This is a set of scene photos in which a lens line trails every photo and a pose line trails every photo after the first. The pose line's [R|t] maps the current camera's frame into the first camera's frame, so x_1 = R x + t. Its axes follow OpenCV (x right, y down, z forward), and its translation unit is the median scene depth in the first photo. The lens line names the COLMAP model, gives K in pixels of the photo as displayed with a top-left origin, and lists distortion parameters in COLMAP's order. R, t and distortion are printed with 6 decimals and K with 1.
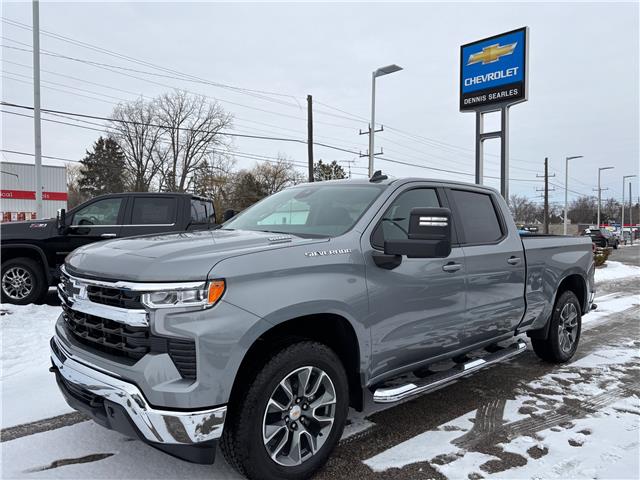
lens RADIAL K [[480.9, 0, 317.6], [0, 480.9, 243.7], [0, 0, 1]] dist [0.027820, -0.030474]
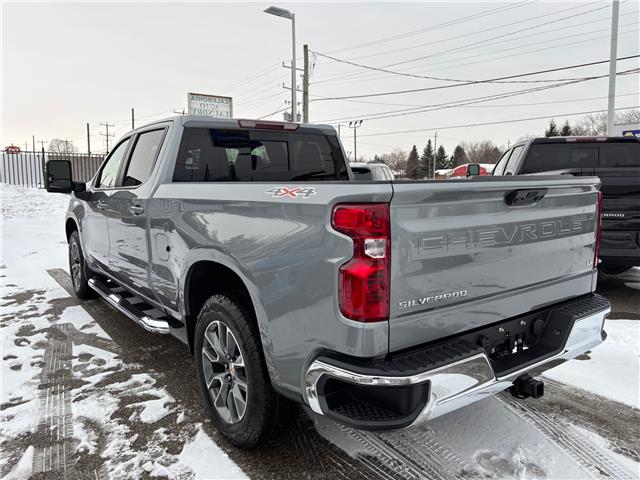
lens RADIAL K [[480.9, 0, 313.1], [0, 480.9, 233.8], [0, 0, 1]] dist [0.027820, -0.030474]
pose [[-0.115280, 0.092529, -0.989014, 0.234924], [-0.036051, 0.994606, 0.097254, -0.002159], [0.992679, 0.046866, -0.111322, 0.276295]]
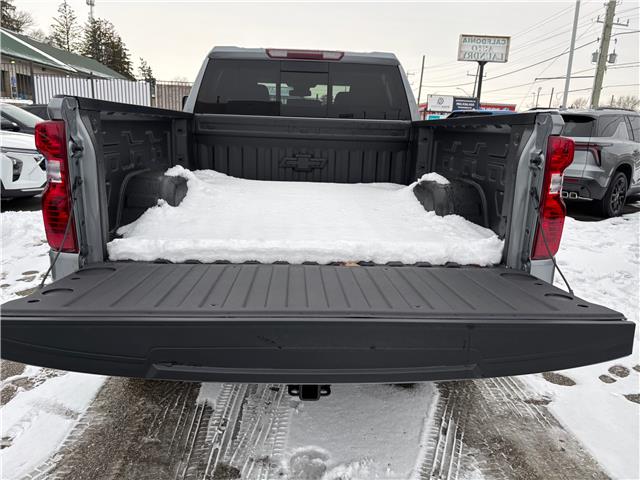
lens RADIAL K [[480.9, 0, 324.7], [0, 480.9, 239.0], [0, 0, 1]] dist [0.027820, -0.030474]
pose [[-0.636392, 0.135572, -0.759359, 0.187111], [-0.076745, 0.968421, 0.237214, -0.002872], [0.767538, 0.209238, -0.605891, 0.353524]]
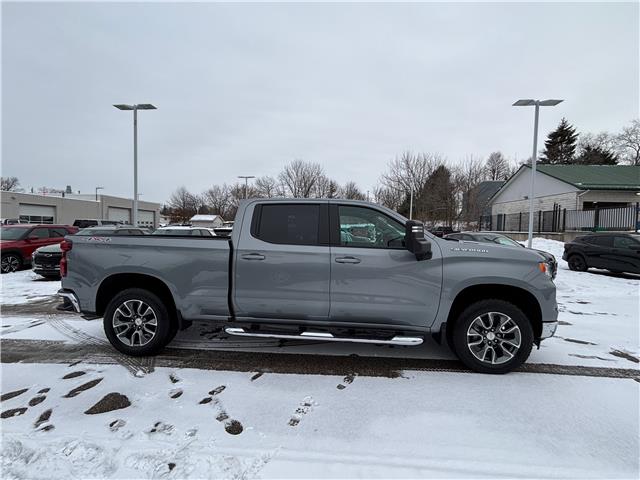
lens RADIAL K [[273.2, 0, 321.4], [0, 273.2, 243.2], [0, 0, 1]] dist [-0.008002, -0.000271]
pose [[-0.677850, -0.052285, 0.733339, -0.099290], [0.002348, 0.997309, 0.073277, -0.012978], [-0.735197, 0.051393, -0.675903, 0.329942]]
